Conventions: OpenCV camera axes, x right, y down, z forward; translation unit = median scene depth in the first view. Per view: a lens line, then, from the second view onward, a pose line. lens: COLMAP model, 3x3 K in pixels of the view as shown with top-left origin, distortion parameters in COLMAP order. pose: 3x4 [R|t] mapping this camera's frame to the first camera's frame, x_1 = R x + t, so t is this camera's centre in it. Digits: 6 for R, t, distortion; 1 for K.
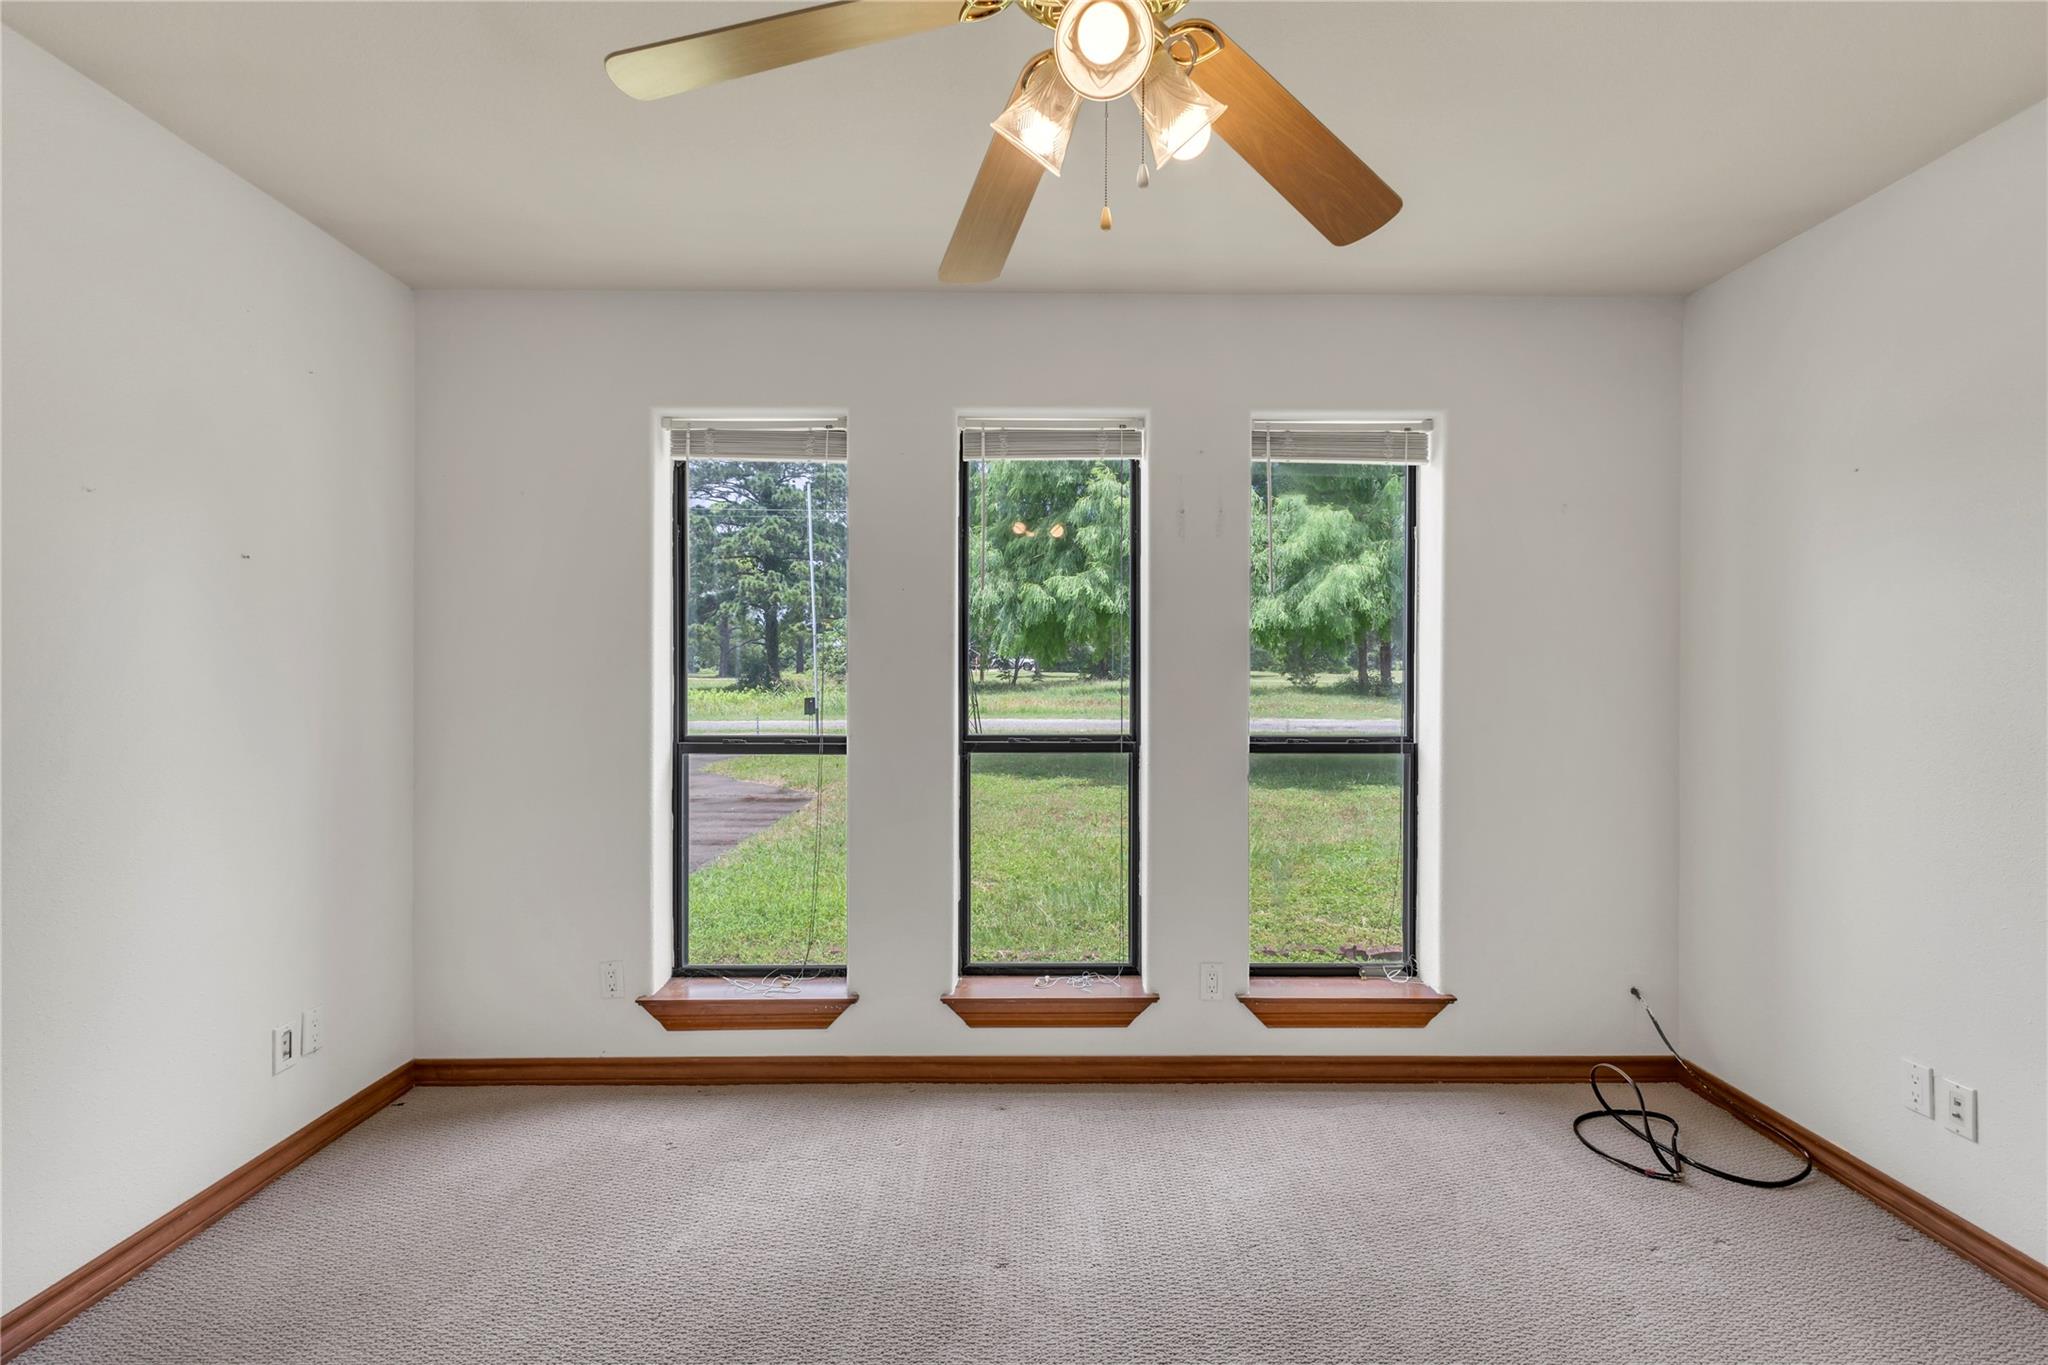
lens RADIAL K [[934.1, 0, 1023.7], [0, 934.1, 672.3], [0, 0, 1]] dist [0.003642, 0.000007]
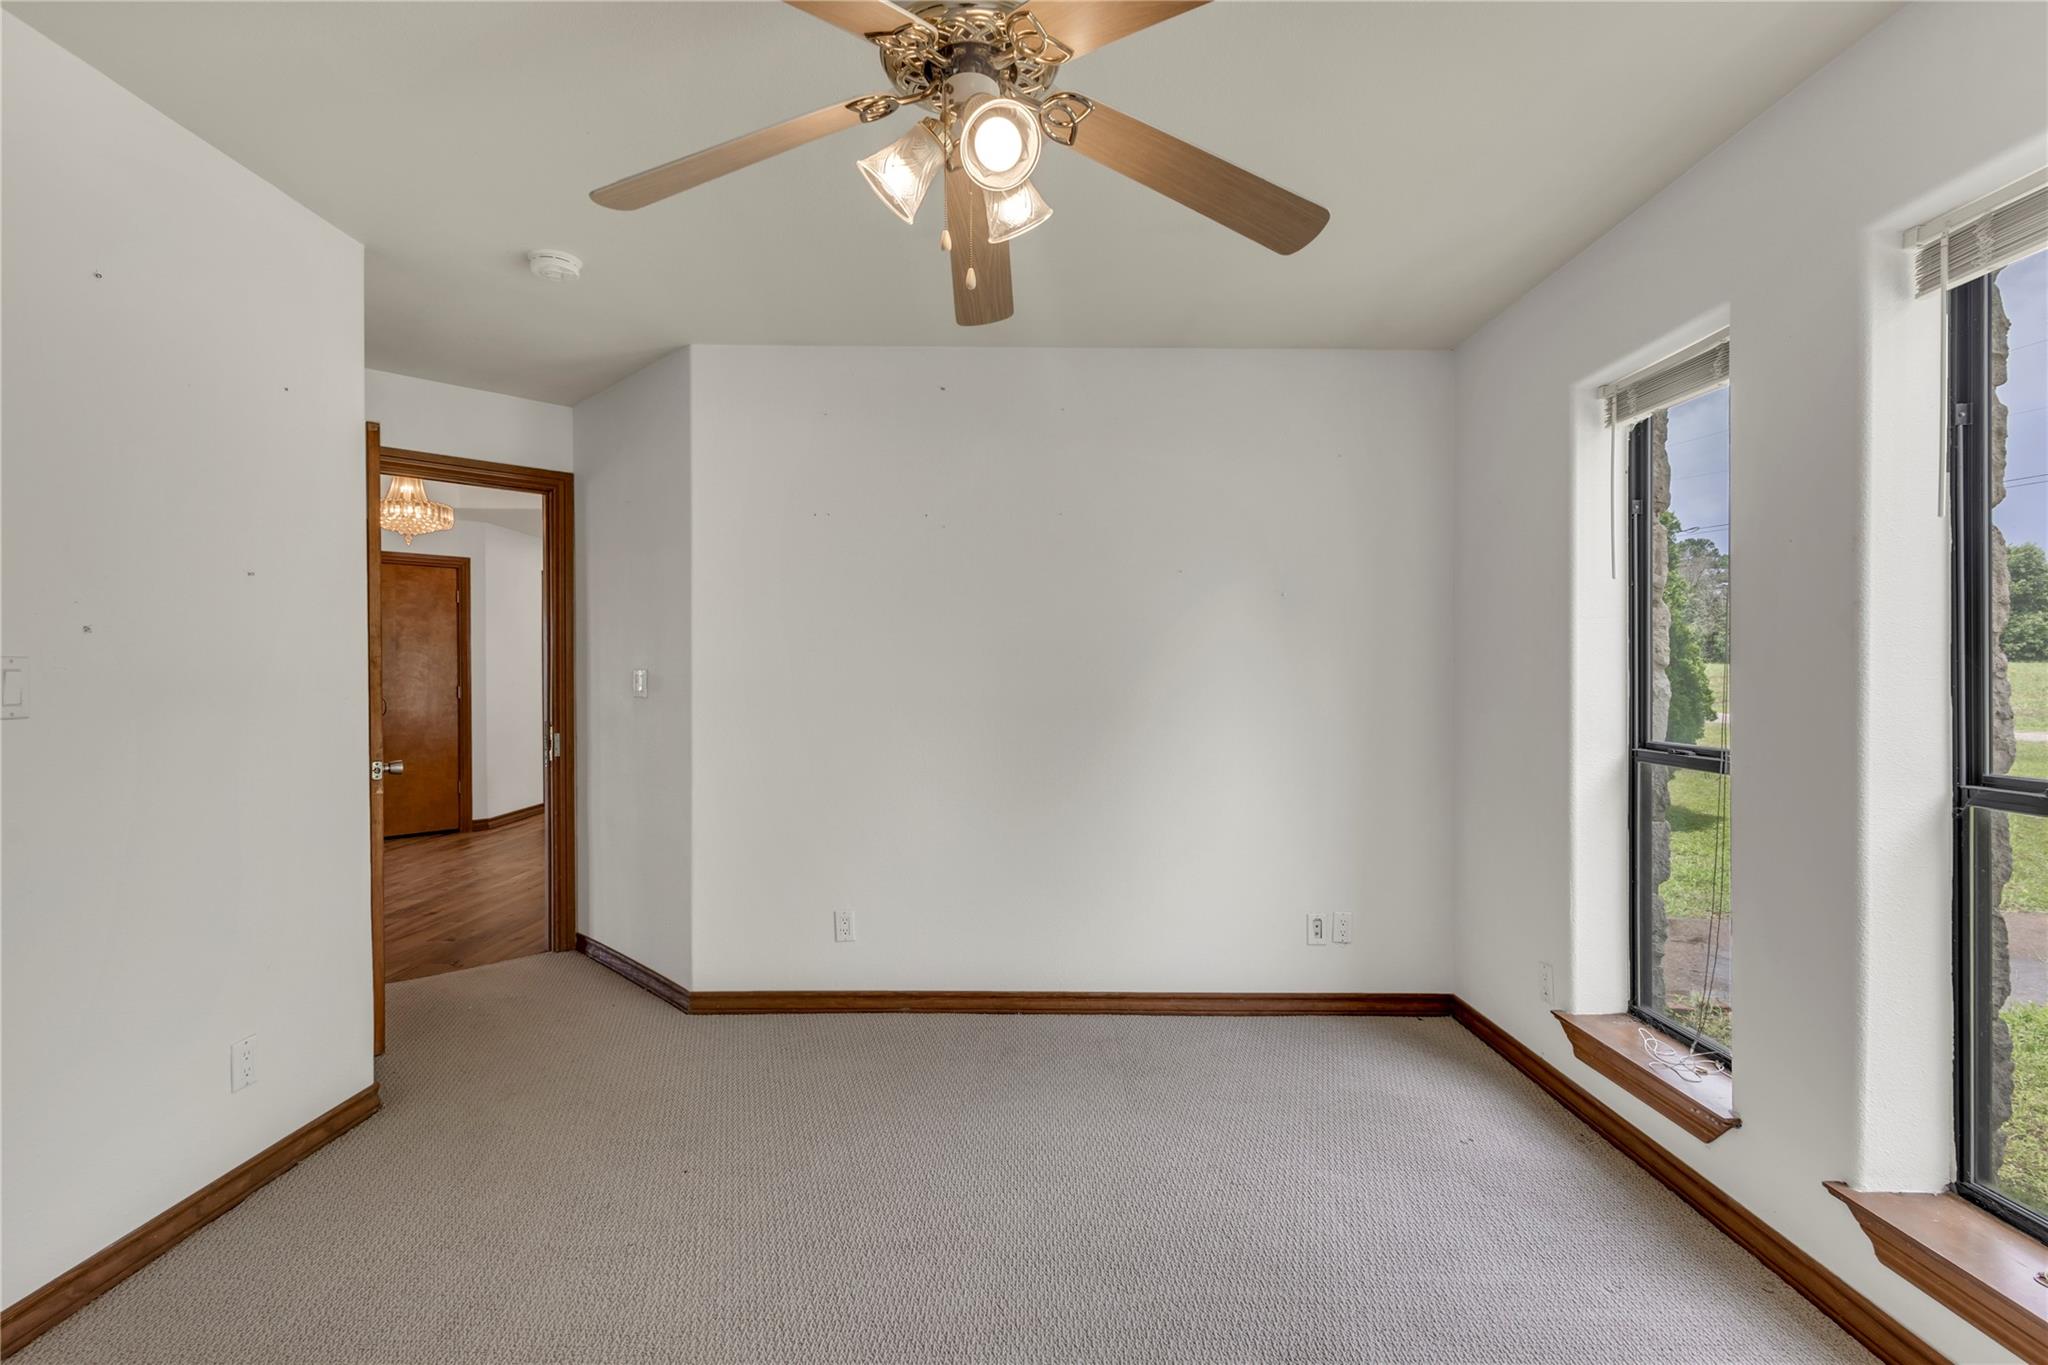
lens RADIAL K [[934.1, 0, 1023.7], [0, 934.1, 672.3], [0, 0, 1]] dist [0.003642, 0.000007]
pose [[-0.013953, -0.003354, -0.999897, 0.556510], [0.008655, 0.999957, -0.003475, 0.001235], [0.999865, -0.008702, -0.013923, 0.473076]]
